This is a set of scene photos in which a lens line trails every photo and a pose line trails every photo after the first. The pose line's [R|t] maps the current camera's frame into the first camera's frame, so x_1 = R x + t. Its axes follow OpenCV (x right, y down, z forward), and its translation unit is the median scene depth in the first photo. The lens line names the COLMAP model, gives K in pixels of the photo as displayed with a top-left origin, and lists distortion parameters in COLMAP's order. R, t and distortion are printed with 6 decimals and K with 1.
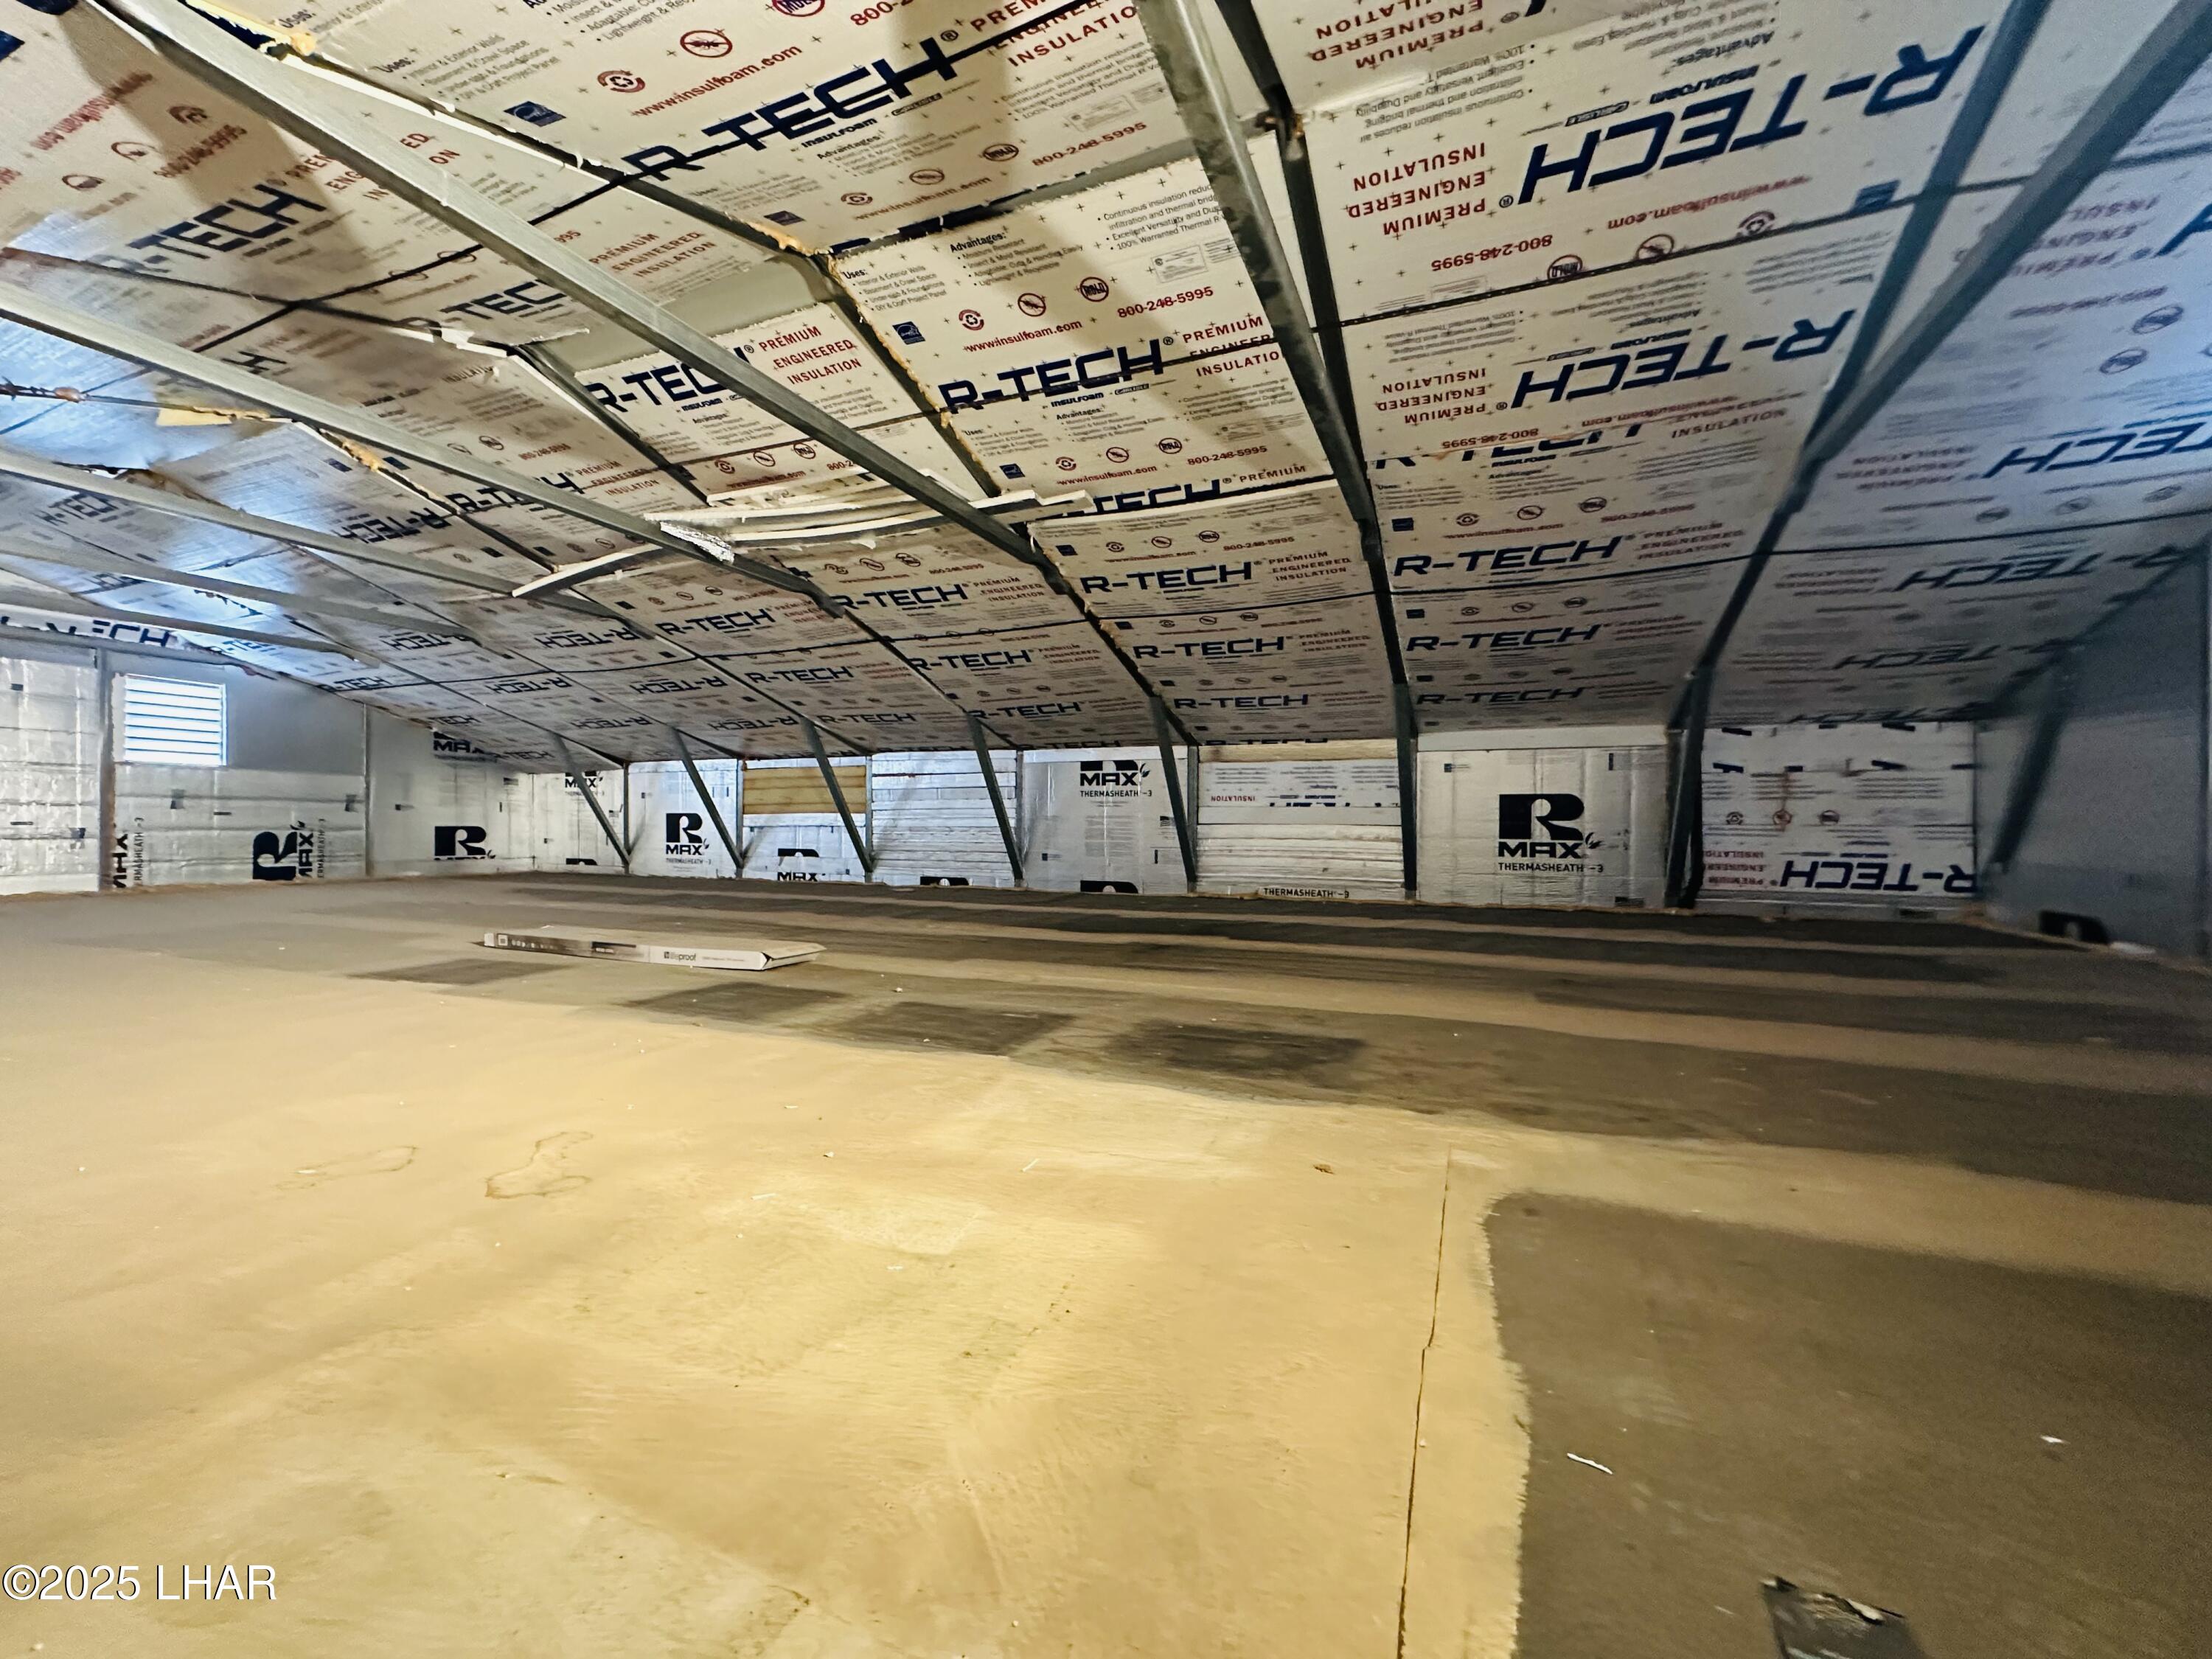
lens RADIAL K [[885.4, 0, 1100.5], [0, 885.4, 824.9], [0, 0, 1]] dist [-0.002502, -0.000151]
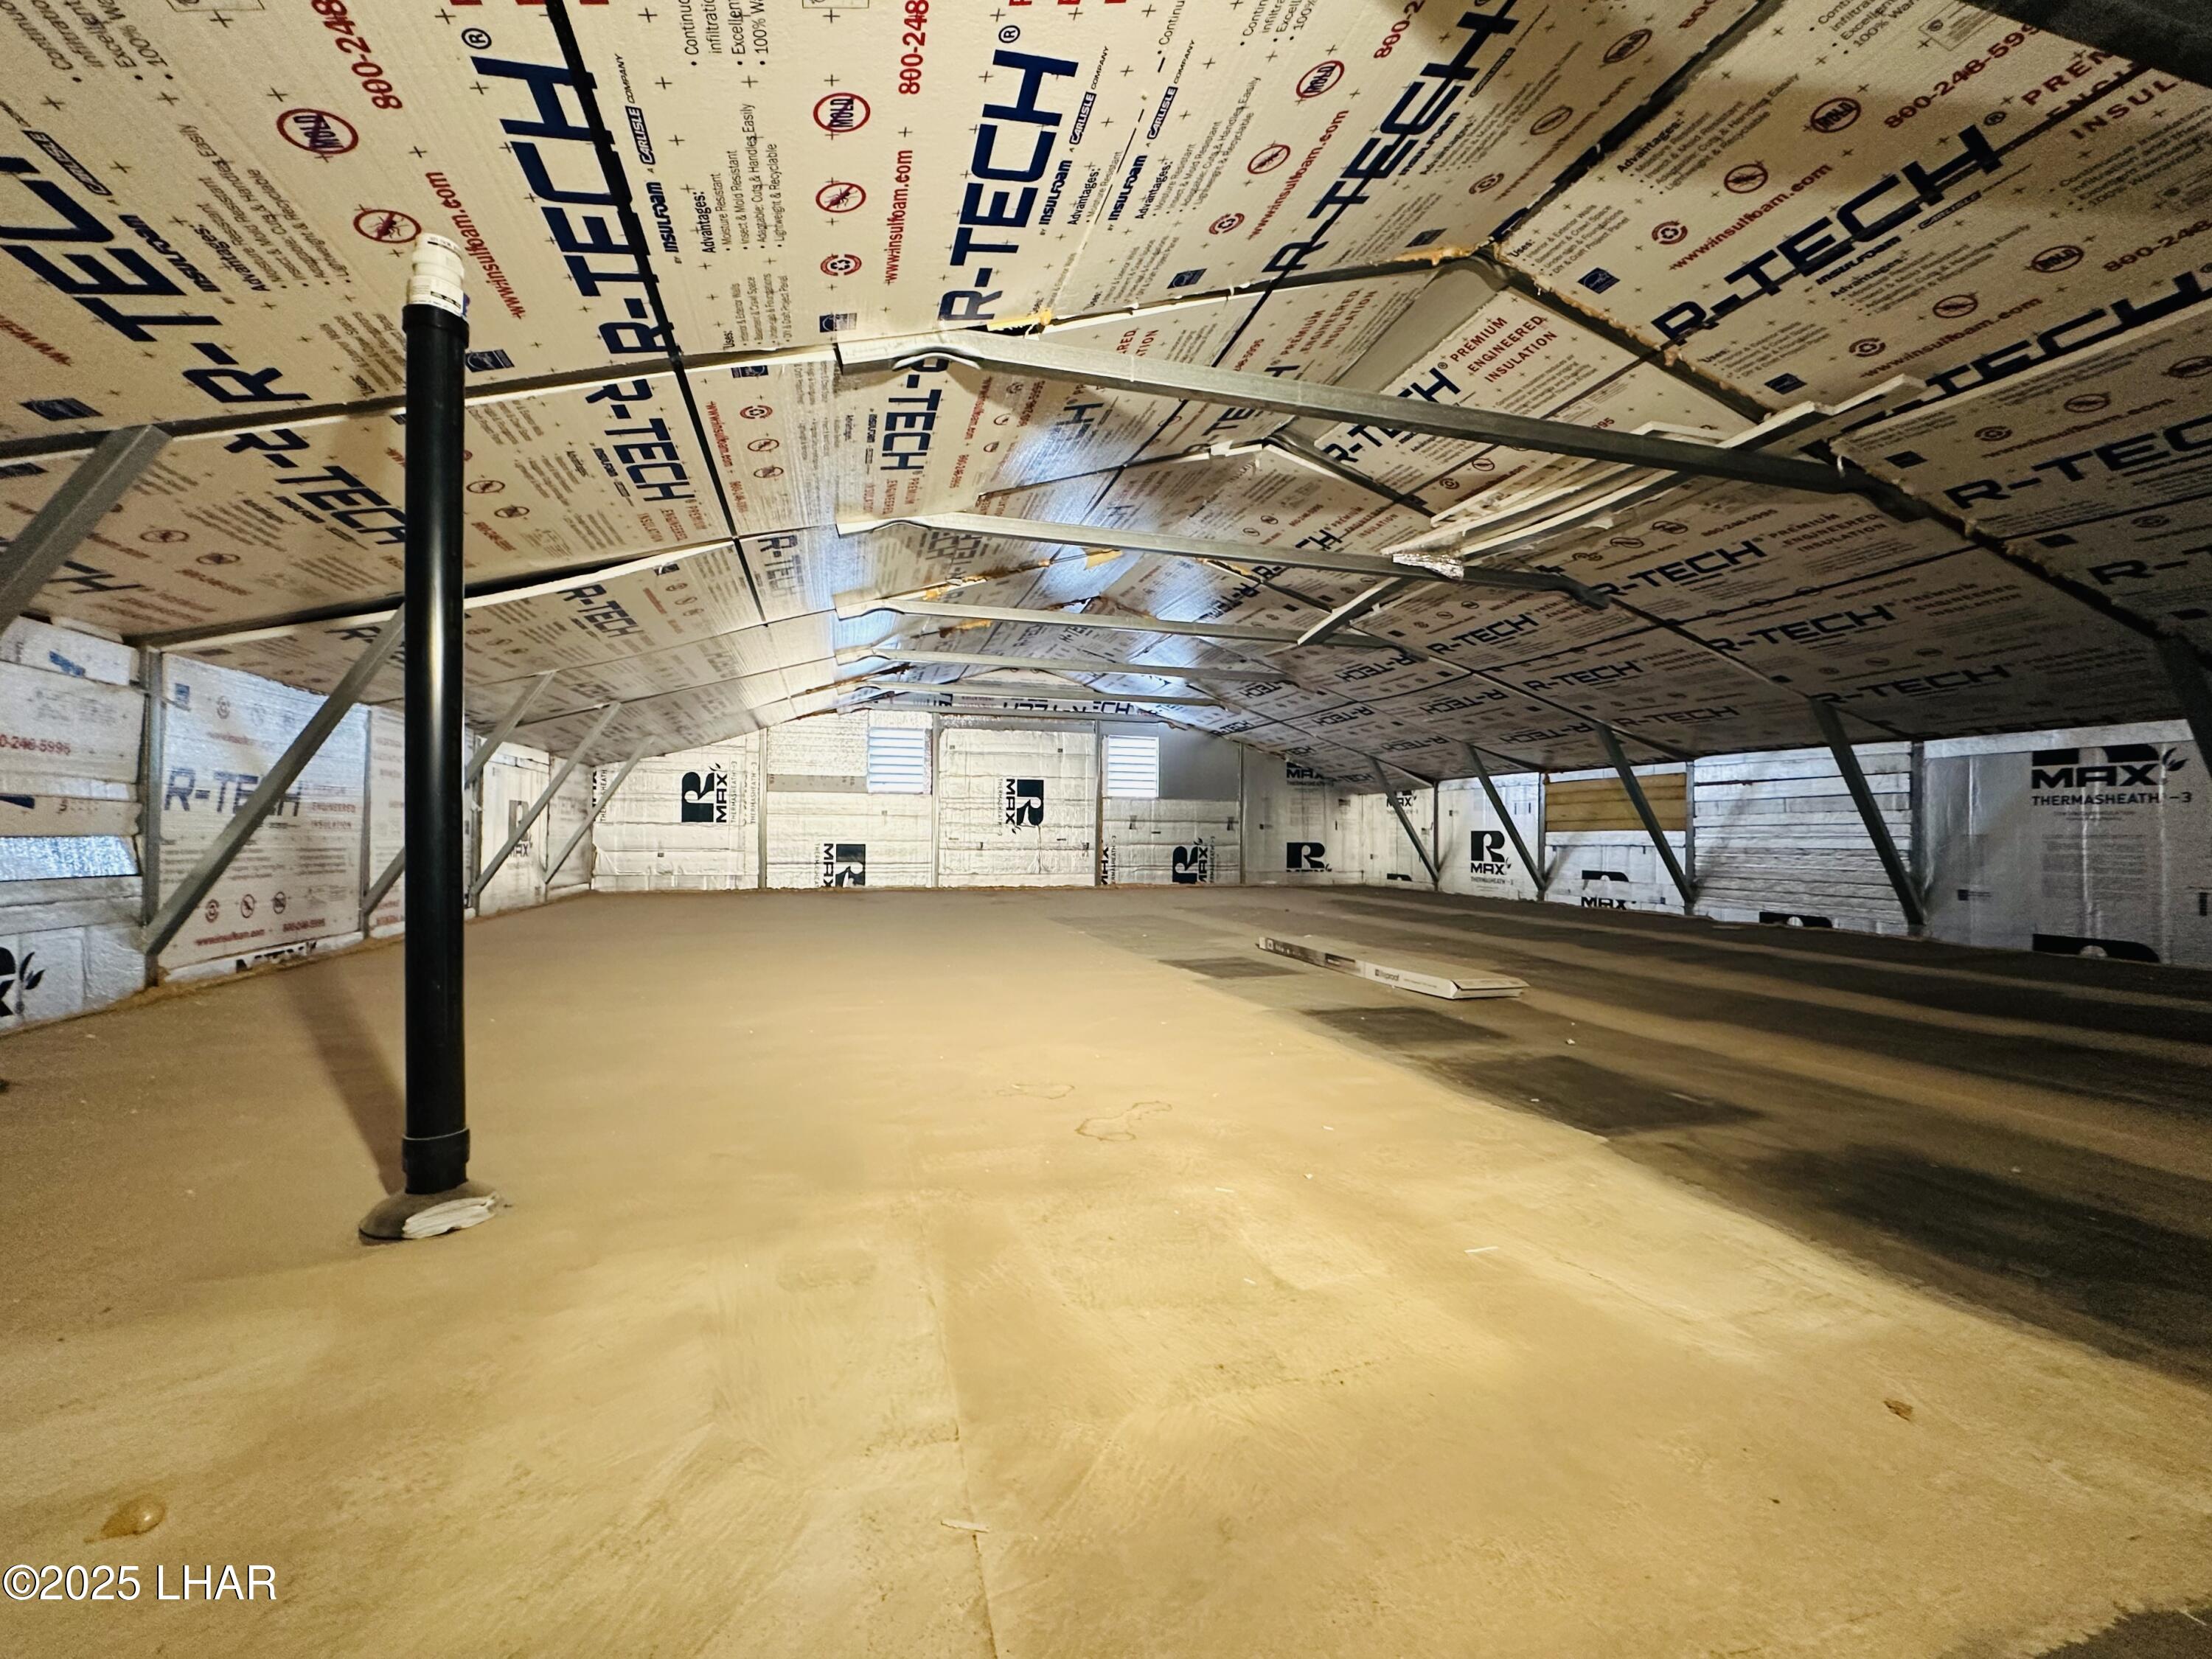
lens RADIAL K [[951.5, 0, 1097.5], [0, 951.5, 823.2], [0, 0, 1]] dist [-0.002791, -0.000383]
pose [[0.623374, -0.008619, -0.781876, 0.202625], [-0.004394, 0.999885, -0.014526, -0.012384], [0.781911, 0.012491, 0.623264, 0.049491]]
